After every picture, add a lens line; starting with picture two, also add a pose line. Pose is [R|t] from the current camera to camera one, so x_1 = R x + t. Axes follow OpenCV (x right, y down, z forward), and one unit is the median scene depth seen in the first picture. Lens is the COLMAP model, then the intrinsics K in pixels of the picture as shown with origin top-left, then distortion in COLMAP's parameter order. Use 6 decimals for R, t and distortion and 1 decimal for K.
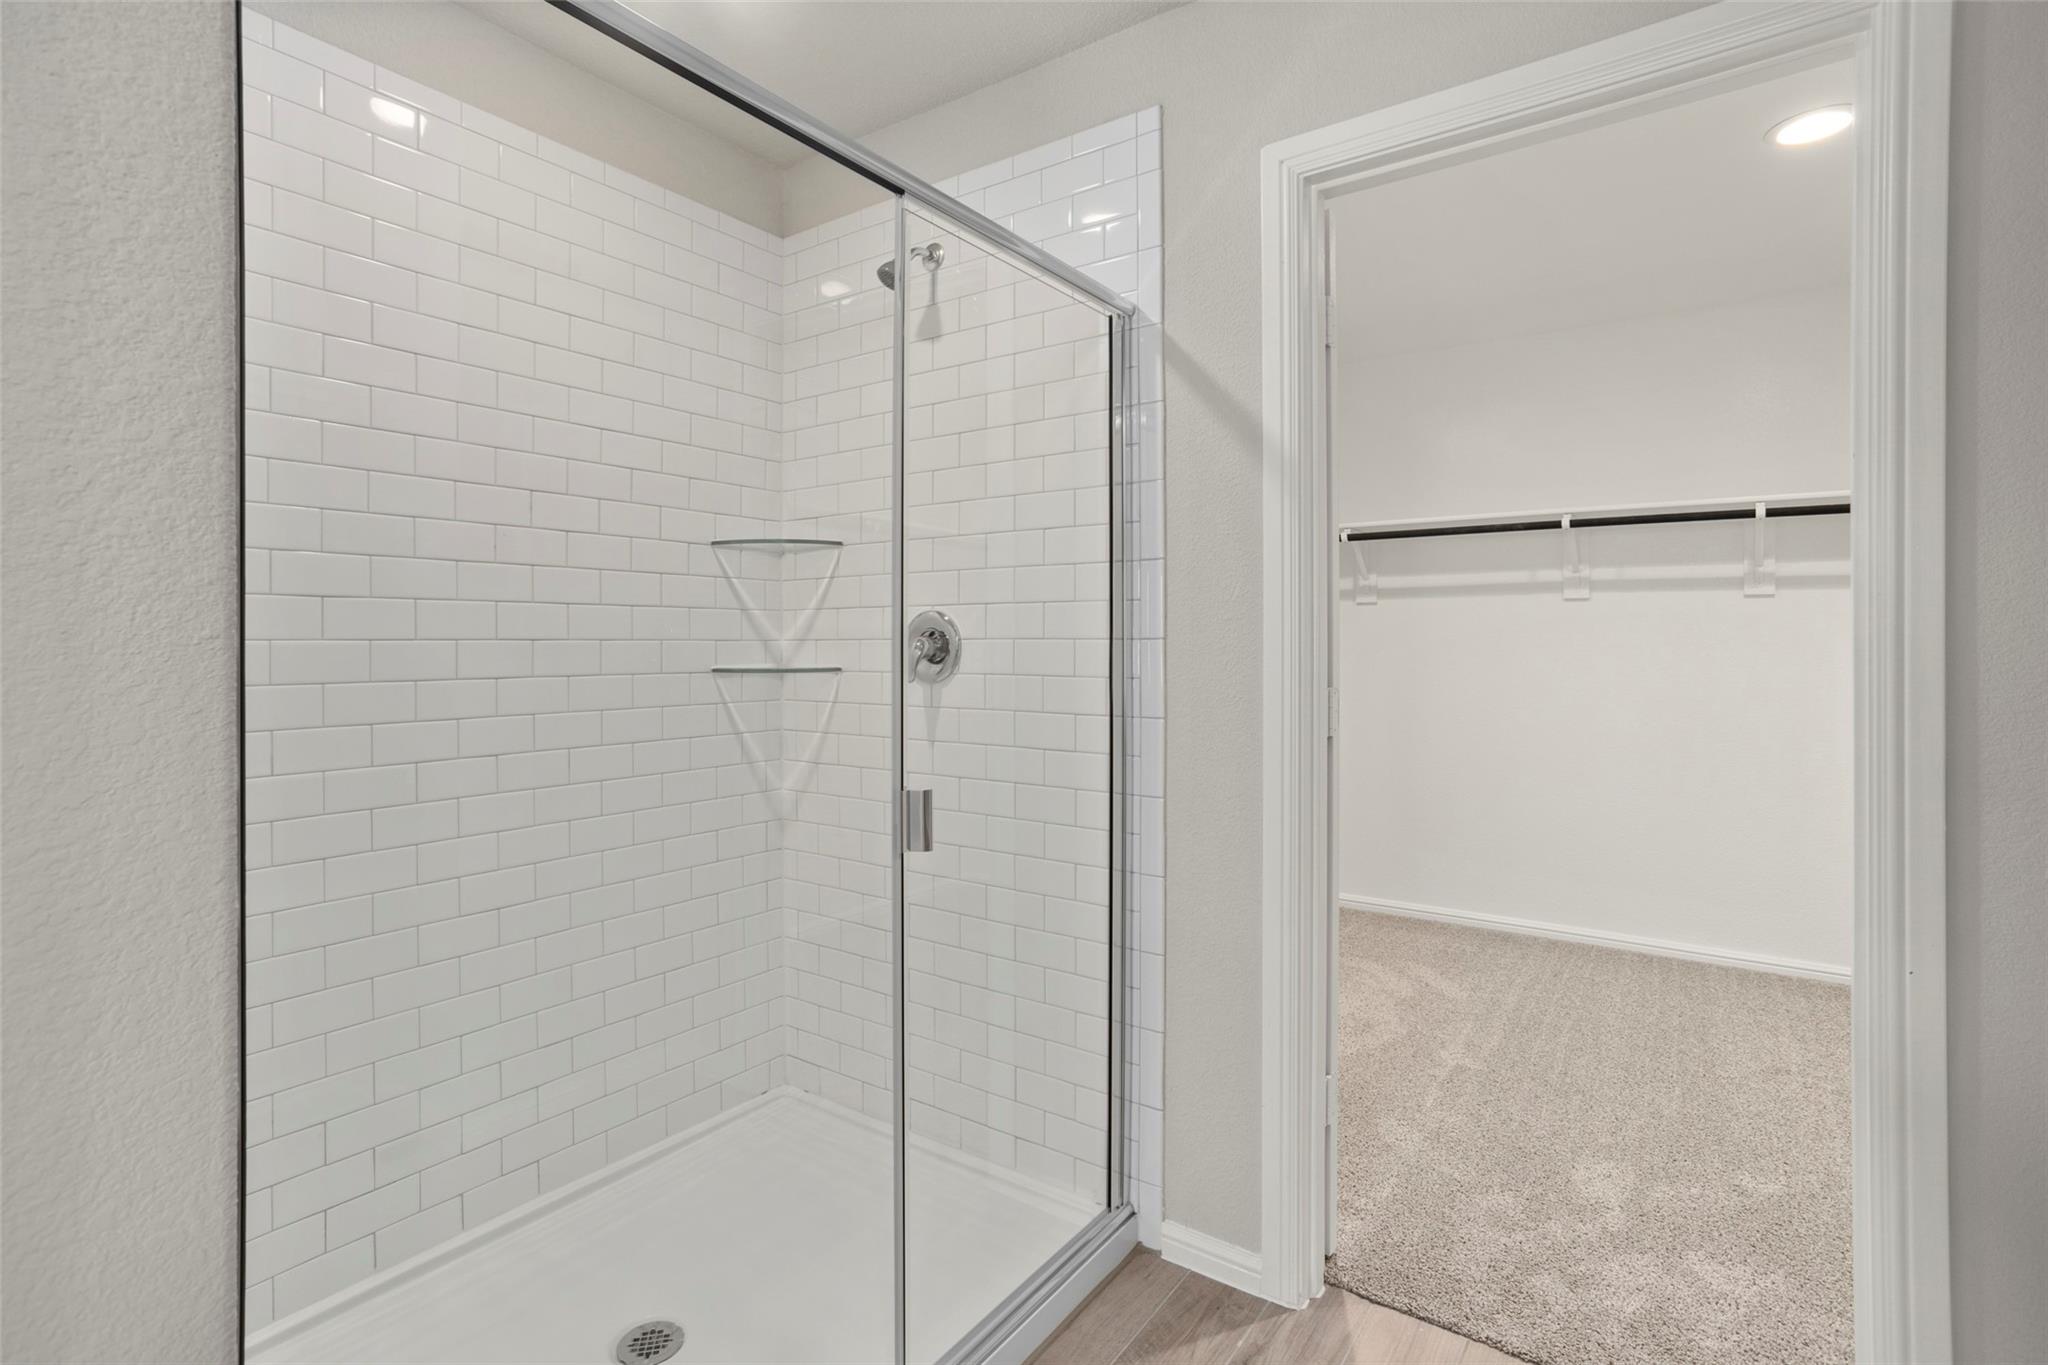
lens RADIAL K [[982.8, 0, 1002.0], [0, 982.8, 643.5], [0, 0, 1]] dist [-0.039255, 0.021366]
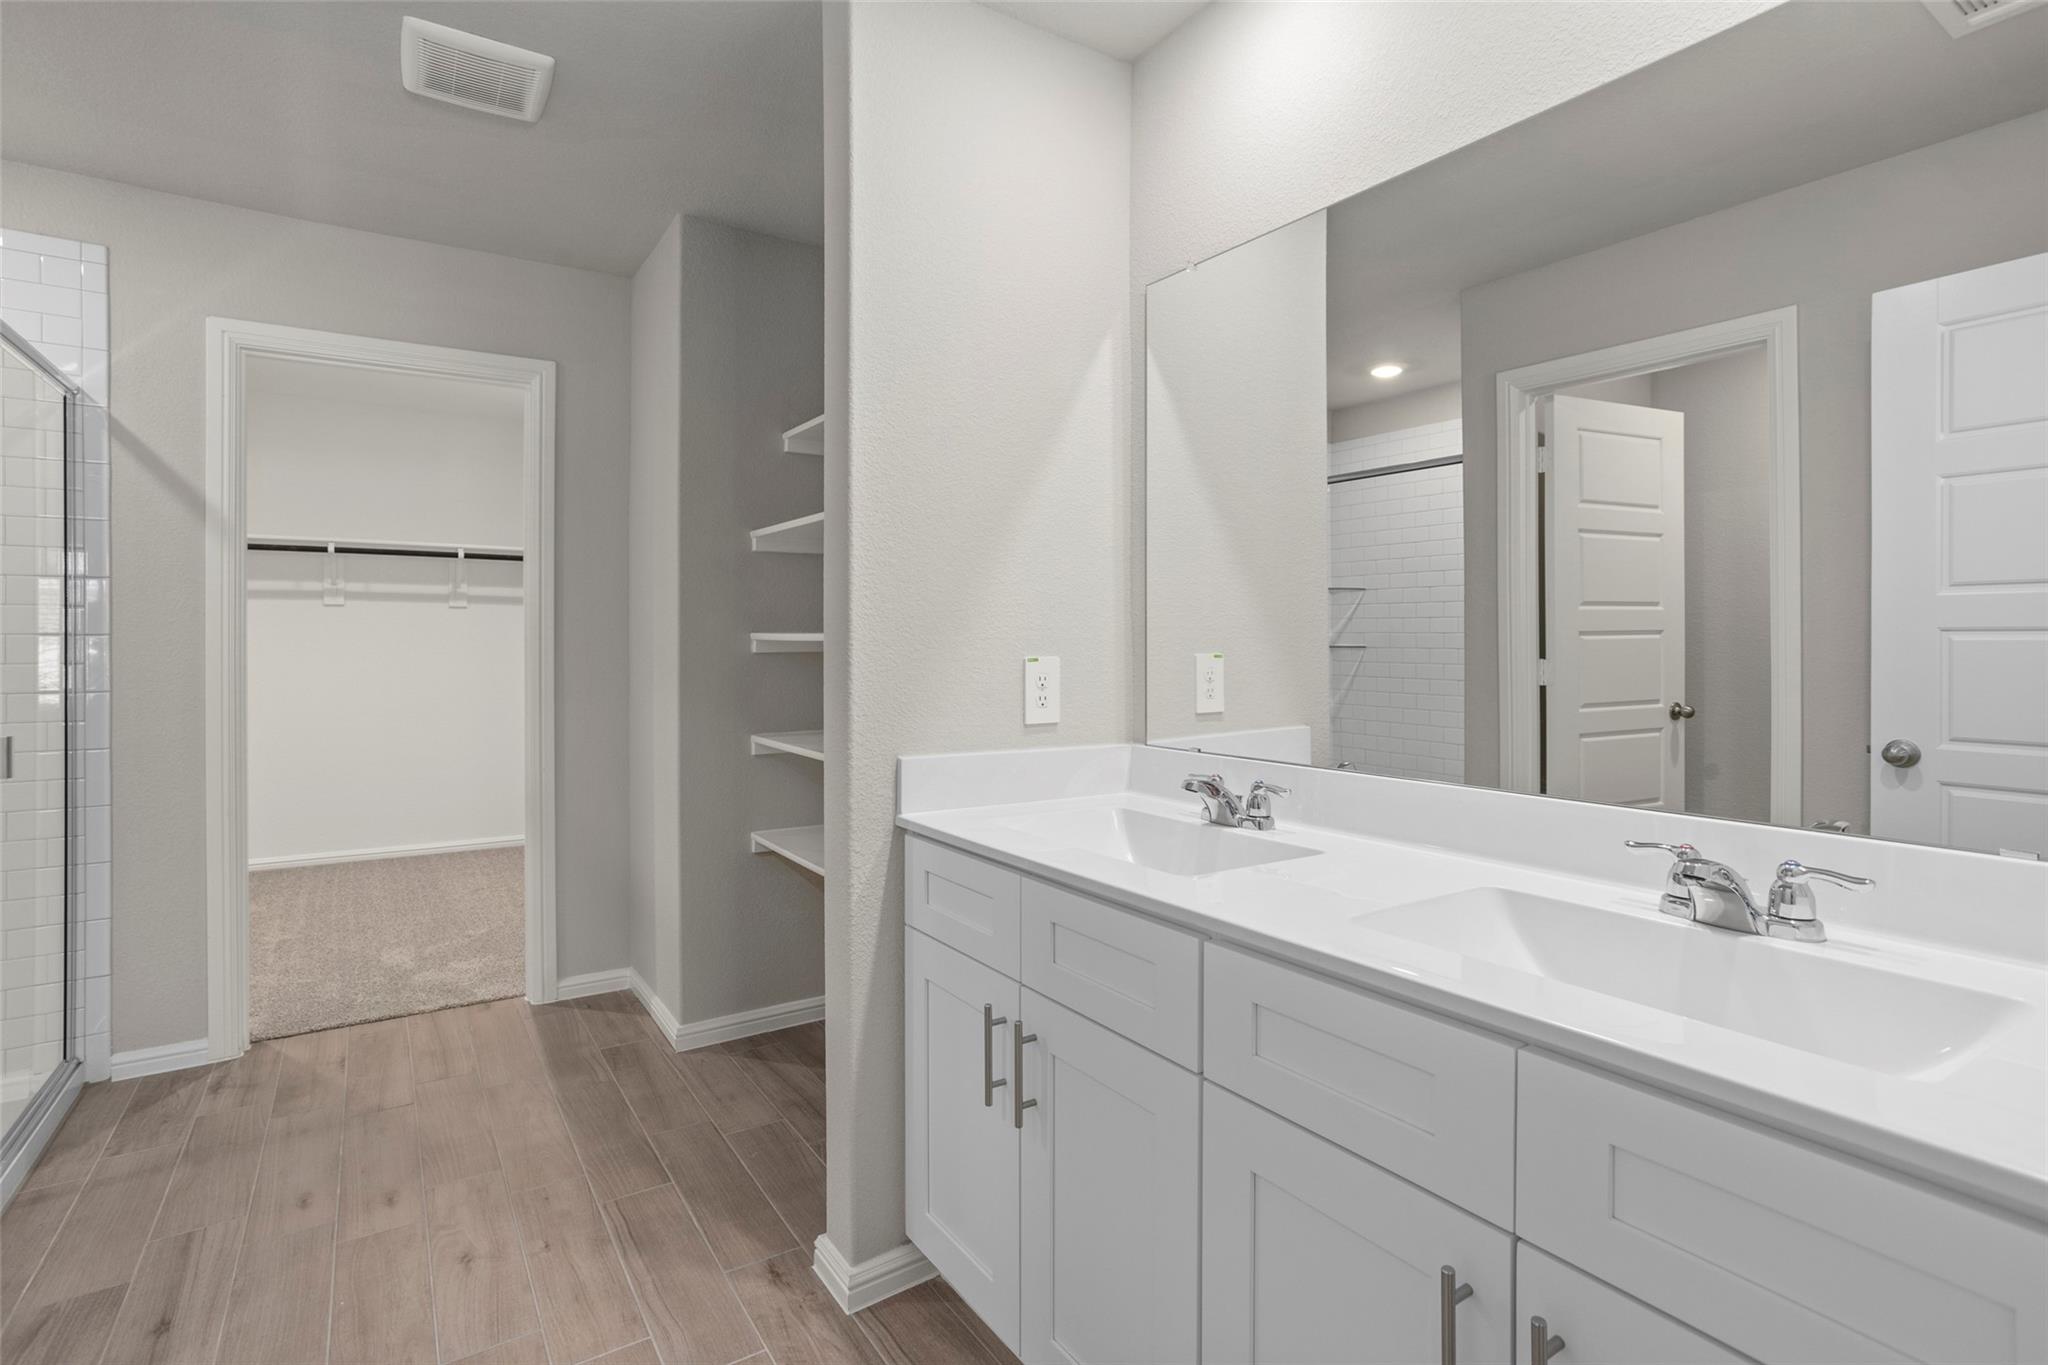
lens RADIAL K [[982.8, 0, 1002.0], [0, 982.8, 643.5], [0, 0, 1]] dist [-0.039255, 0.021366]
pose [[0.356458, -0.002142, 0.934309, -0.651471], [-0.003765, 0.999986, 0.003729, -0.003211], [-0.934304, -0.004847, 0.356445, -0.658828]]
